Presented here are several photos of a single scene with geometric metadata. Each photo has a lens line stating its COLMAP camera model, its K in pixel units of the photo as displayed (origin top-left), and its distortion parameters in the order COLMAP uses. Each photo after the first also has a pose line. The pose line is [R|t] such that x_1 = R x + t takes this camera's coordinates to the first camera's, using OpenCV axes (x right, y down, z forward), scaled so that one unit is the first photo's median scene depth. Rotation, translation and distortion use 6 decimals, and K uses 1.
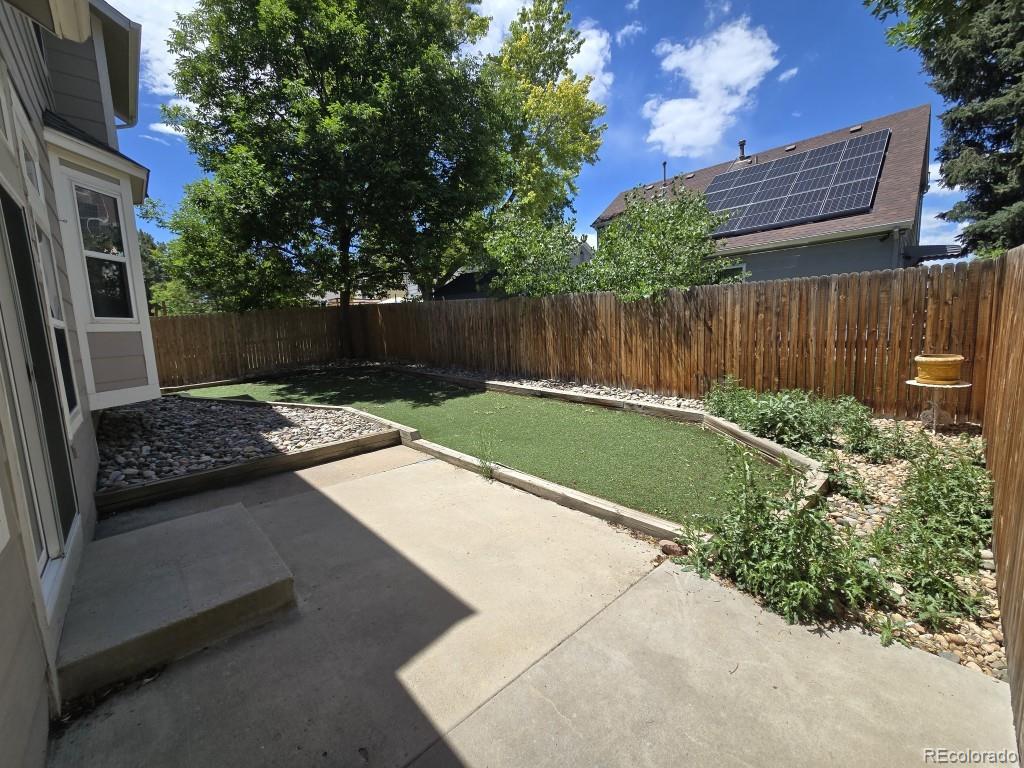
lens RADIAL K [[421.9, 0, 507.8], [0, 421.9, 384.6], [0, 0, 1]] dist [0.000306, -0.000037]
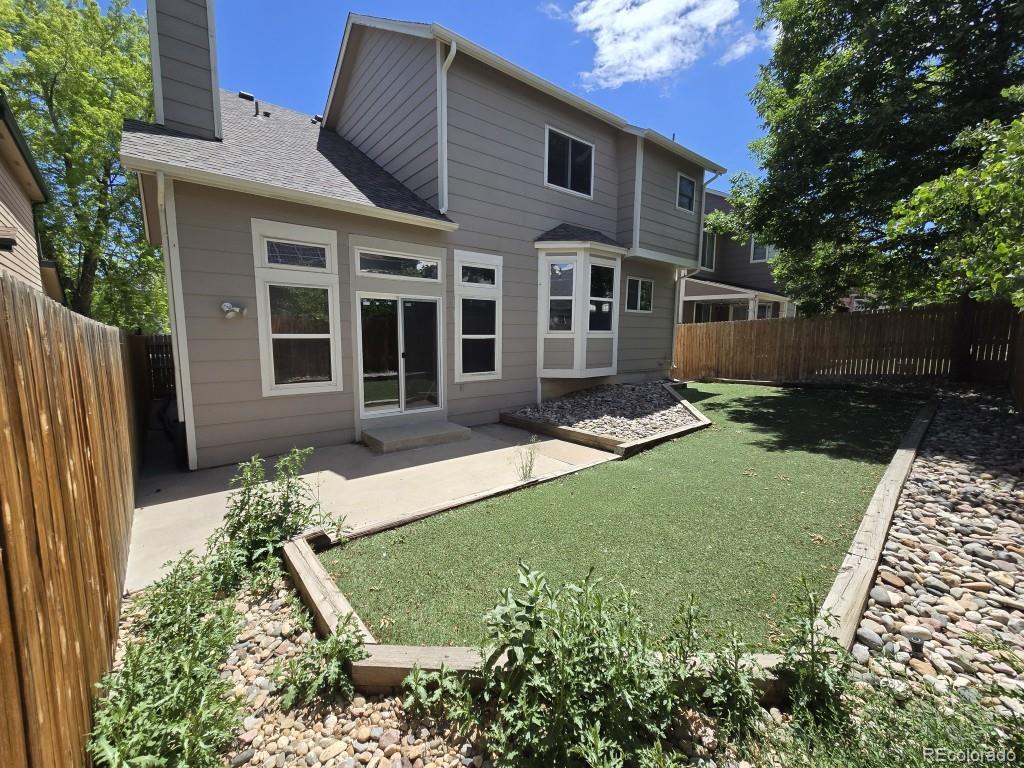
lens RADIAL K [[421.9, 0, 507.8], [0, 421.9, 384.6], [0, 0, 1]] dist [0.000306, -0.000037]
pose [[-0.053817, 0.157755, -0.986011, 0.917589], [-0.131793, 0.977681, 0.163616, -0.196530], [0.989815, 0.138755, -0.031824, 0.849224]]
